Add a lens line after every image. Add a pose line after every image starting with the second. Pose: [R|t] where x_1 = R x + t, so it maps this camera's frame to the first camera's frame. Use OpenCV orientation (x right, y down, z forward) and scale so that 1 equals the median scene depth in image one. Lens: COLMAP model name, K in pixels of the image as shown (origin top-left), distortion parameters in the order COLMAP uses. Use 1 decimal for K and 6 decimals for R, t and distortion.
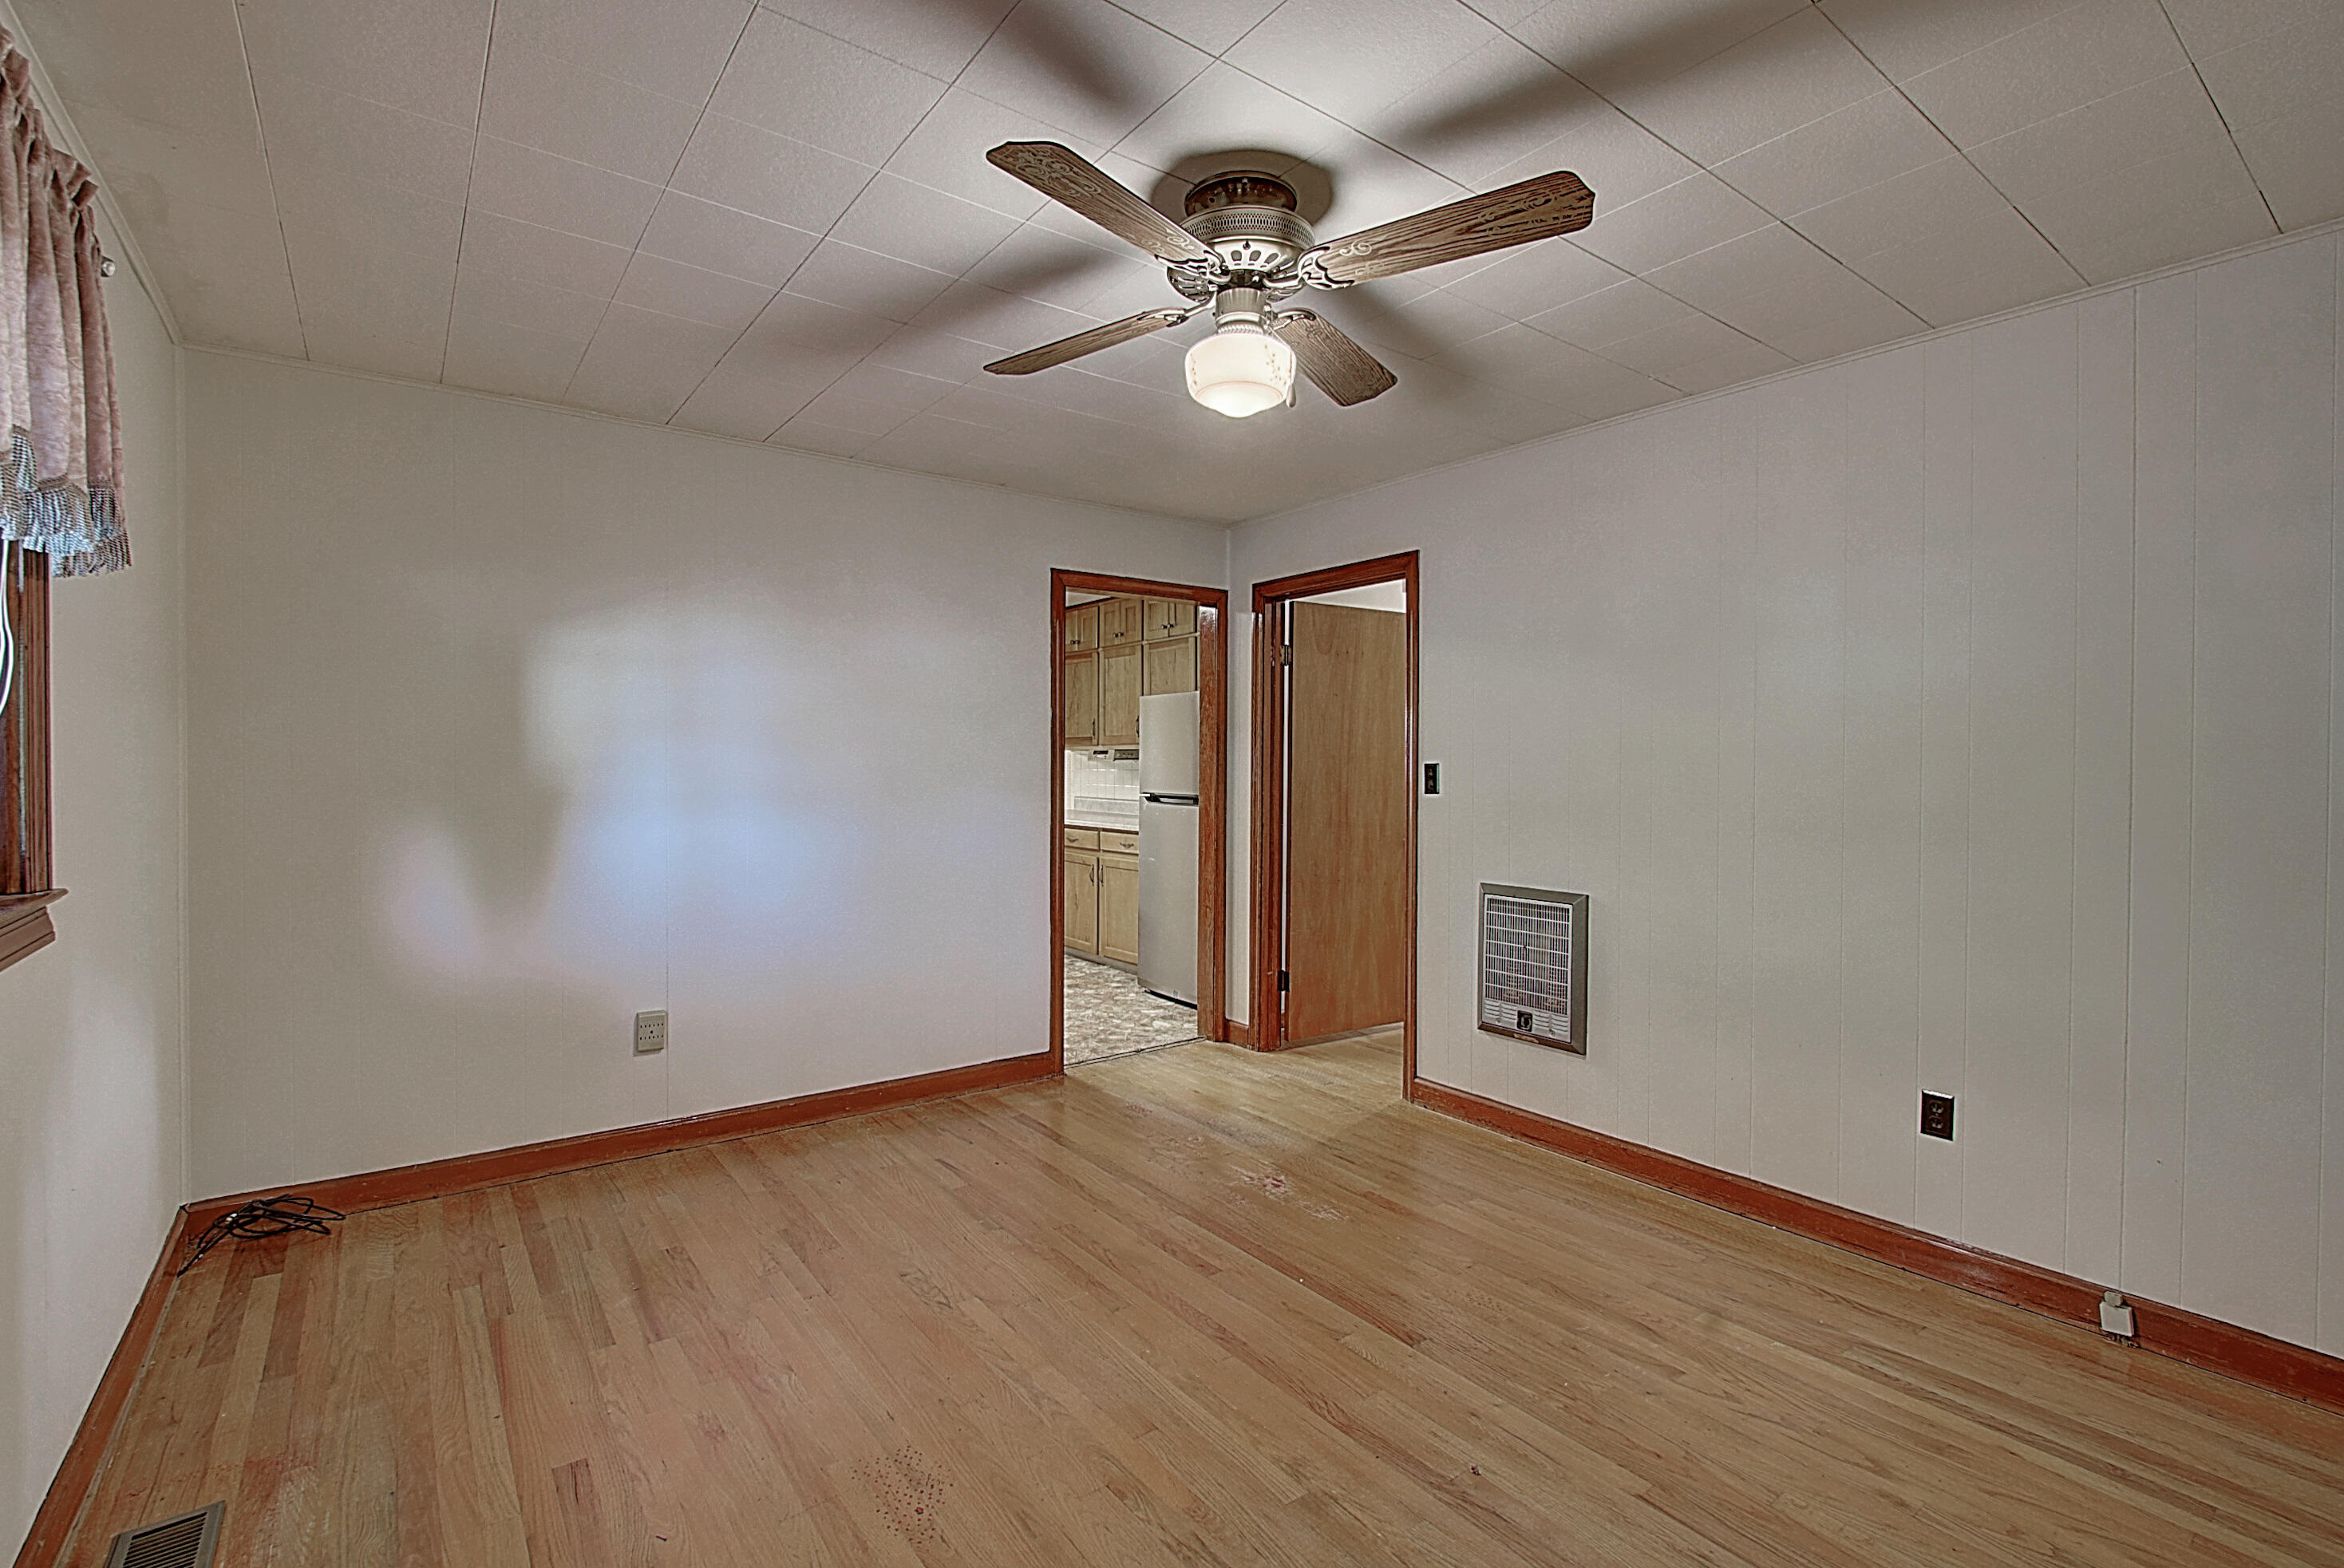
lens RADIAL K [[1039.0, 0, 1167.2], [0, 1039.0, 764.7], [0, 0, 1]] dist [-0.001571, -0.000592]
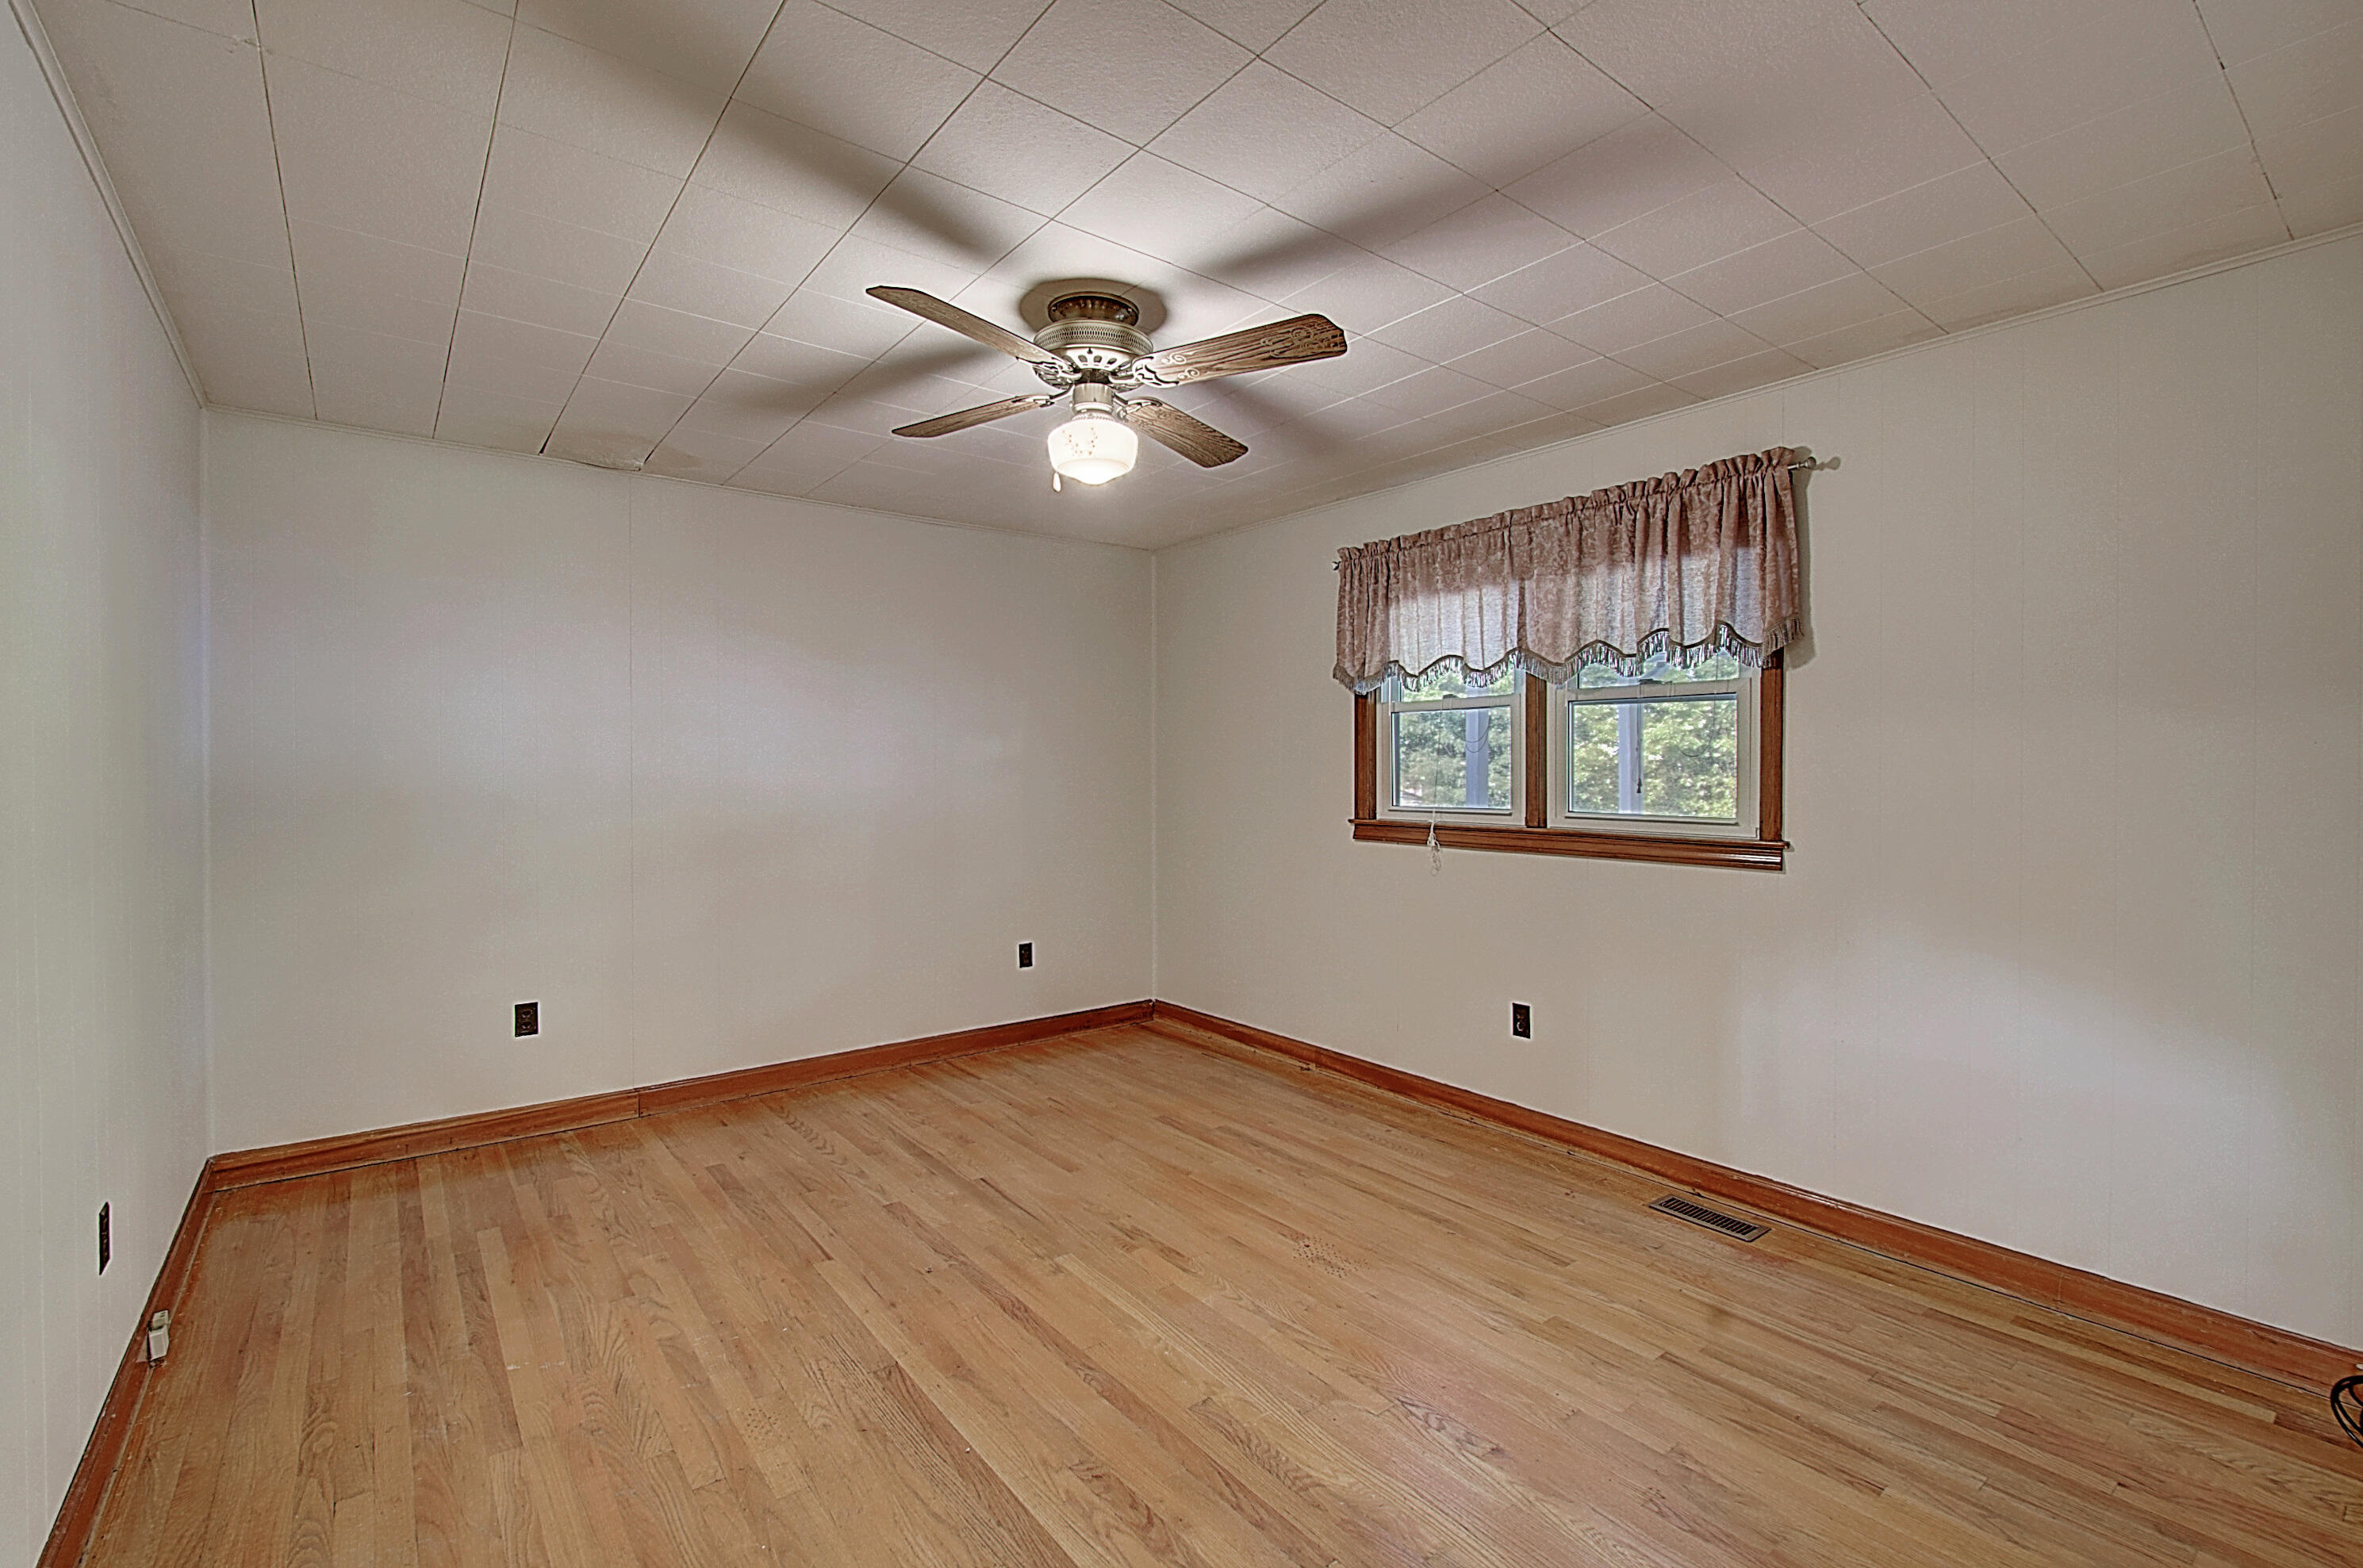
lens RADIAL K [[1055.5, 0, 1181.5], [0, 1055.5, 784.0], [0, 0, 1]] dist [-0.002516, -0.000439]
pose [[-0.999737, -0.006035, -0.022142, -0.006990], [-0.006425, 0.999825, 0.017586, -0.004632], [0.022032, 0.017723, -0.999600, 2.064715]]
